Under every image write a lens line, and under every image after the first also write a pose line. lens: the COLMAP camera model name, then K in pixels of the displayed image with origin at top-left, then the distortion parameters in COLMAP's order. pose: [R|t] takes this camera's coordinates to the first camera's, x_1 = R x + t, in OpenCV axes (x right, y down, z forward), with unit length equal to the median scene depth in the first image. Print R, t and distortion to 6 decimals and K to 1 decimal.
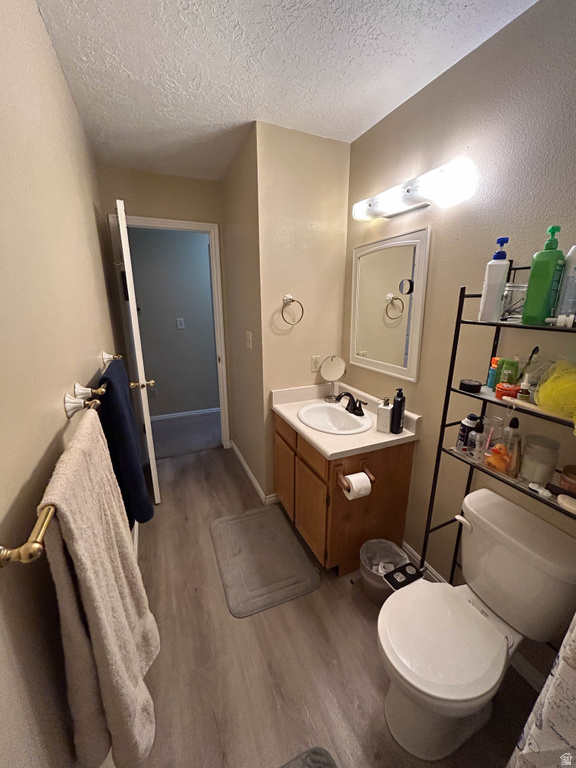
lens RADIAL K [[311.8, 0, 291.3], [0, 311.8, 382.4], [0, 0, 1]] dist [0.002346, -0.000038]
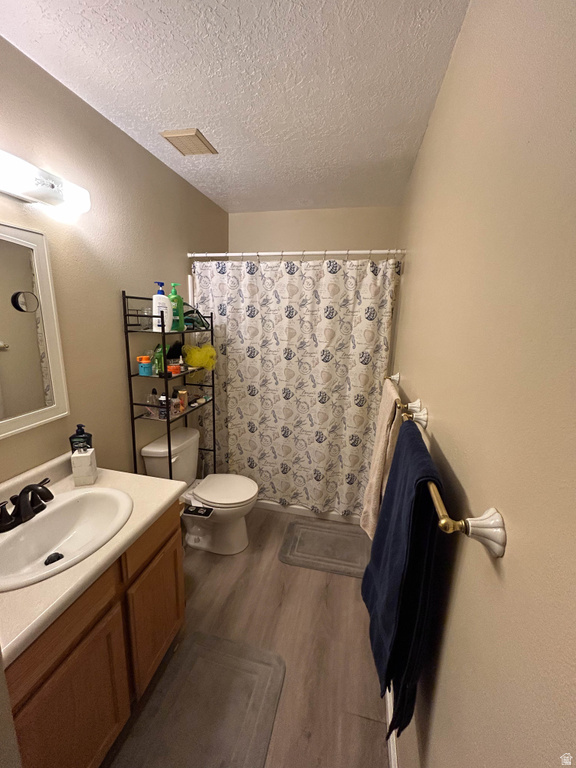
lens RADIAL K [[311.8, 0, 289.8], [0, 311.8, 384.0], [0, 0, 1]] dist [0.002346, -0.000038]
pose [[-0.803238, -0.149768, 0.576522, -0.659970], [0.130560, 0.900072, 0.415722, -0.406927], [-0.581173, 0.409194, -0.703419, 1.415059]]
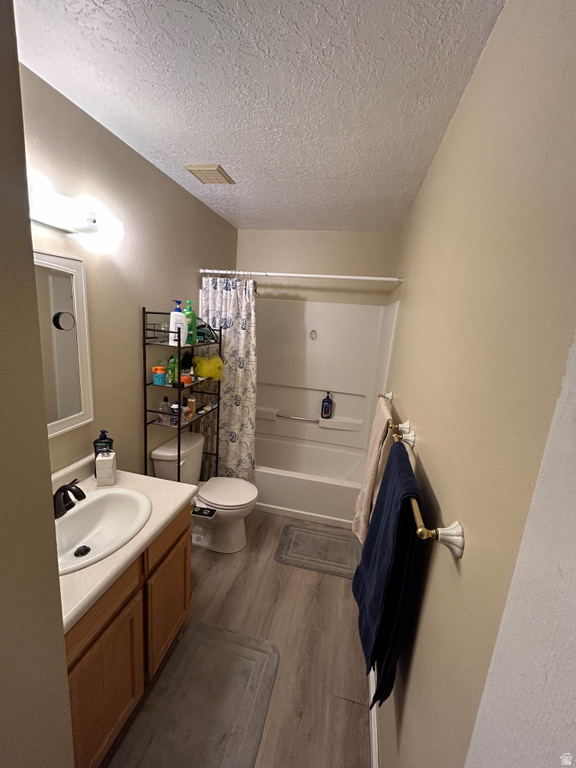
lens RADIAL K [[311.8, 0, 289.4], [0, 311.8, 384.2], [0, 0, 1]] dist [0.002346, -0.000038]
pose [[-0.806542, -0.179947, 0.563125, -0.685345], [0.086496, 0.906377, 0.413519, -0.507360], [-0.584815, 0.382229, -0.715466, 1.496433]]
